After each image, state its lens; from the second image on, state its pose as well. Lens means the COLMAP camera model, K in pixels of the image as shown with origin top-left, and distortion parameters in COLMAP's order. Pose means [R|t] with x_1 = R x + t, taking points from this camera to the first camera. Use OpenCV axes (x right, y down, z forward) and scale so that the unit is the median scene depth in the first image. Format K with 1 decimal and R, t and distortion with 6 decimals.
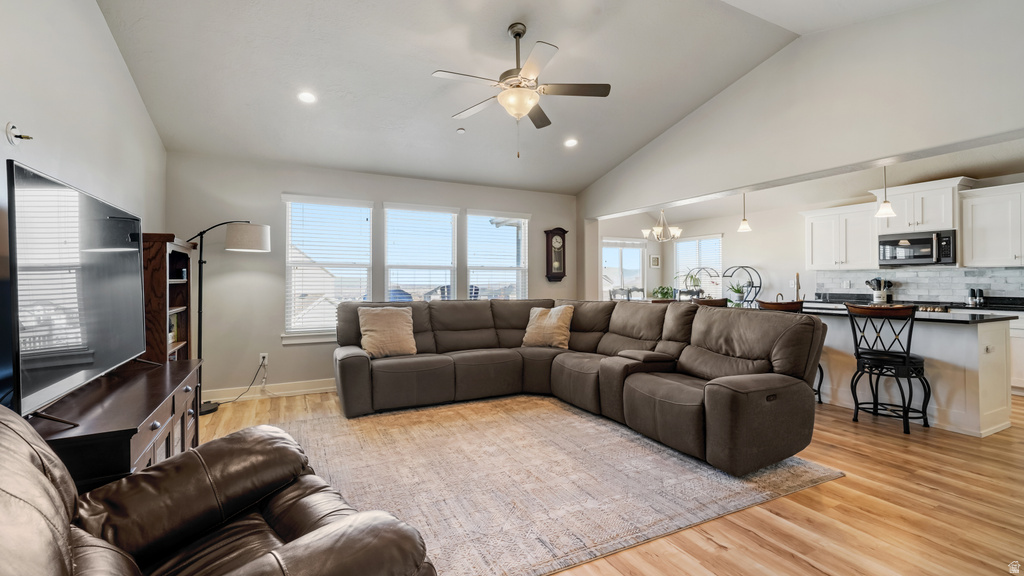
lens RADIAL K [[441.0, 0, 506.9], [0, 441.0, 279.1], [0, 0, 1]] dist [0.001574, 0.000139]
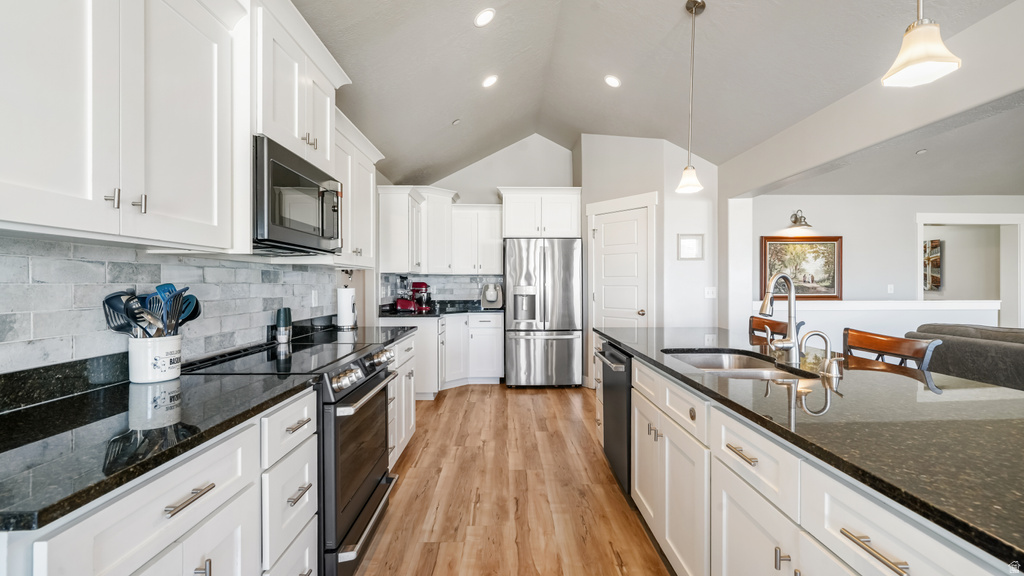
lens RADIAL K [[426.7, 0, 511.7], [0, 426.7, 287.9], [0, 0, 1]] dist [-0.000881, -0.000067]
pose [[-0.900964, 0.003927, 0.433877, 0.588481], [0.006251, 0.999973, 0.003931, -0.000488], [-0.433849, 0.006254, -0.900964, 1.199159]]
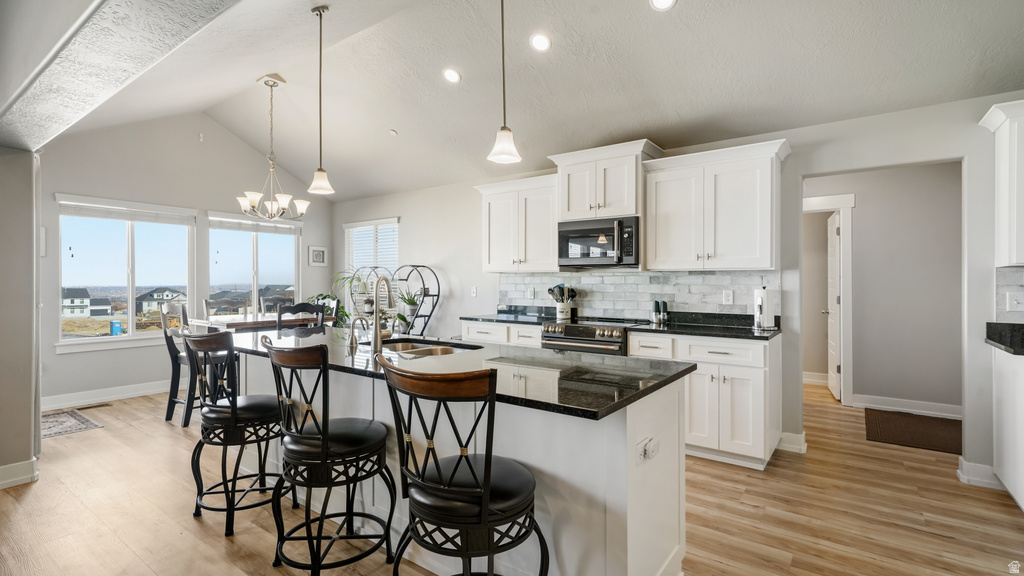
lens RADIAL K [[479.1, 0, 512.1], [0, 479.1, 284.0], [0, 0, 1]] dist [0.004192, 0.000464]
pose [[0.889101, 0.003950, 0.457695, 0.445674], [-0.007506, 0.999954, 0.005951, -0.007717], [-0.457650, -0.008726, 0.889090, 0.378447]]
